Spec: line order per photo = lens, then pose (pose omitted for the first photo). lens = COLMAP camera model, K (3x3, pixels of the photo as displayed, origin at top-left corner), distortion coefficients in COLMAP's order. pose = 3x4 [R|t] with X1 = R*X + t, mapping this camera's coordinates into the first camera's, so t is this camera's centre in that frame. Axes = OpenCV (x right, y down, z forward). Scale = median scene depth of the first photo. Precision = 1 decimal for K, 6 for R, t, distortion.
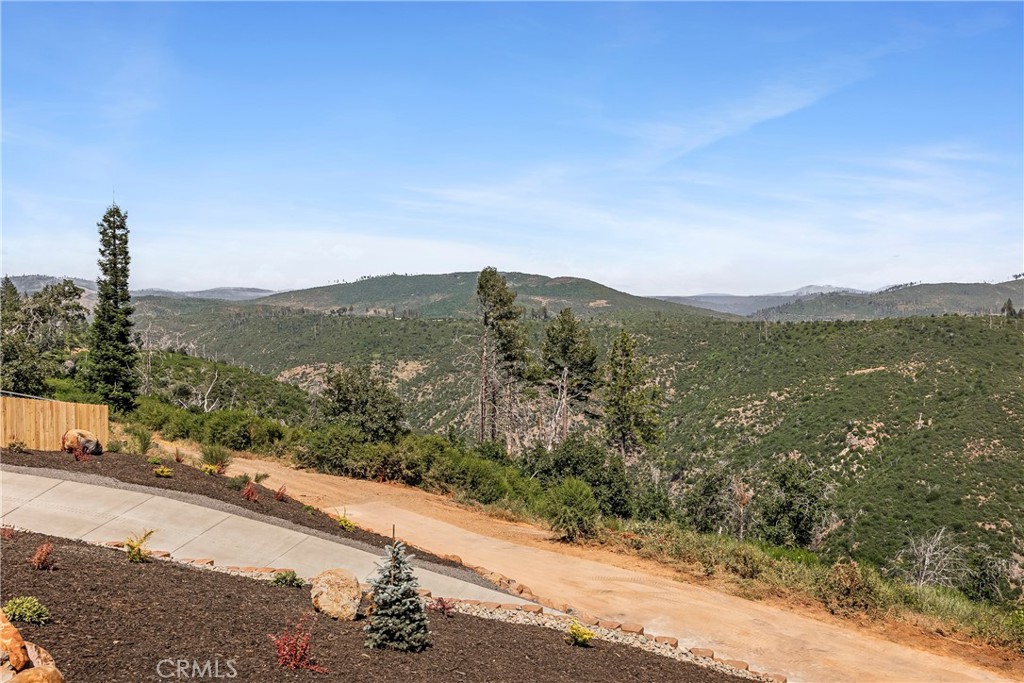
lens RADIAL K [[734.4, 0, 514.6], [0, 734.4, 350.5], [0, 0, 1]] dist [-0.000611, 0.003577]
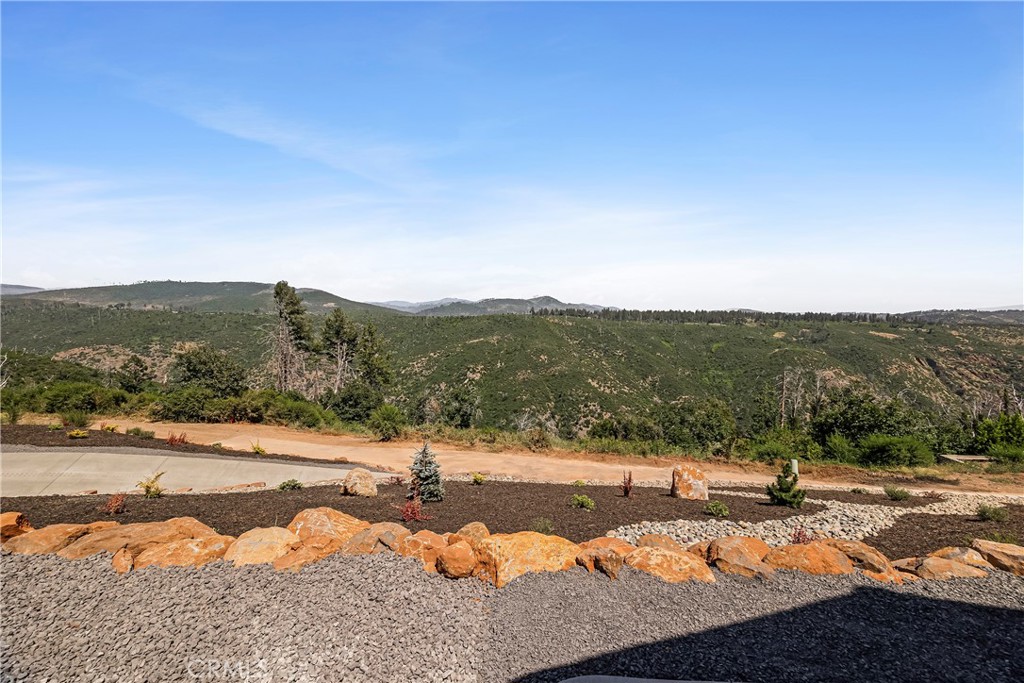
lens RADIAL K [[397.6, 0, 513.8], [0, 397.6, 348.5], [0, 0, 1]] dist [0.002468, 0.000012]
pose [[0.852802, -0.034661, 0.521083, -0.054900], [0.012684, 0.998875, 0.045685, -0.000929], [-0.522080, -0.032351, 0.852282, 0.009151]]
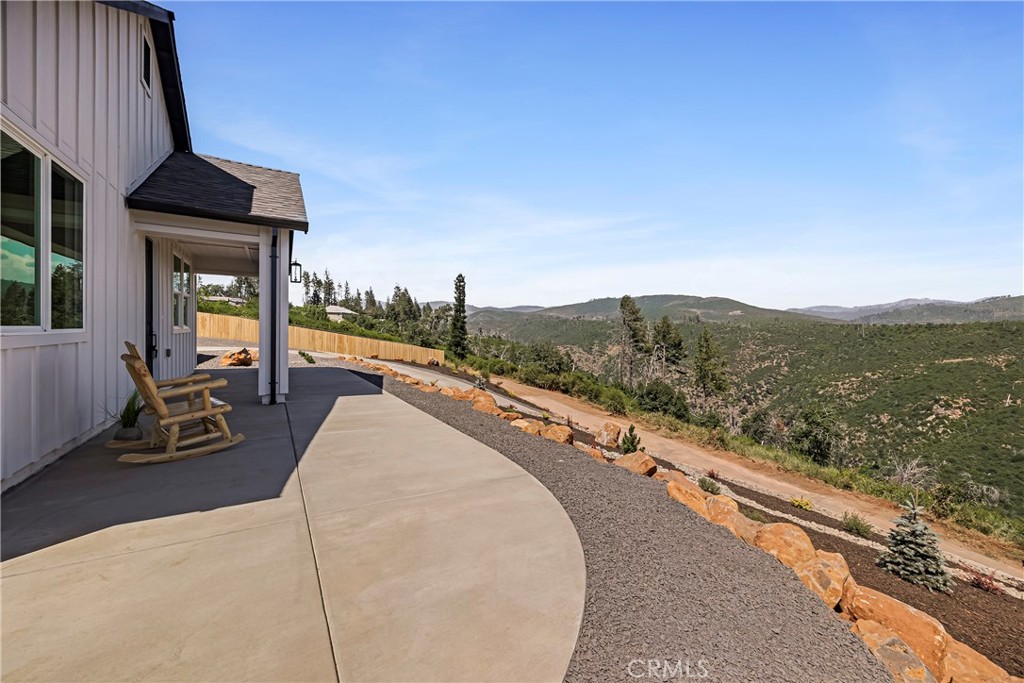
lens RADIAL K [[397.6, 0, 511.6], [0, 397.6, 337.8], [0, 0, 1]] dist [0.002468, 0.000012]
pose [[0.920285, 0.018933, -0.390791, 0.093375], [-0.020099, 0.999797, 0.001107, 0.006878], [0.390733, 0.006836, 0.920479, -0.097165]]
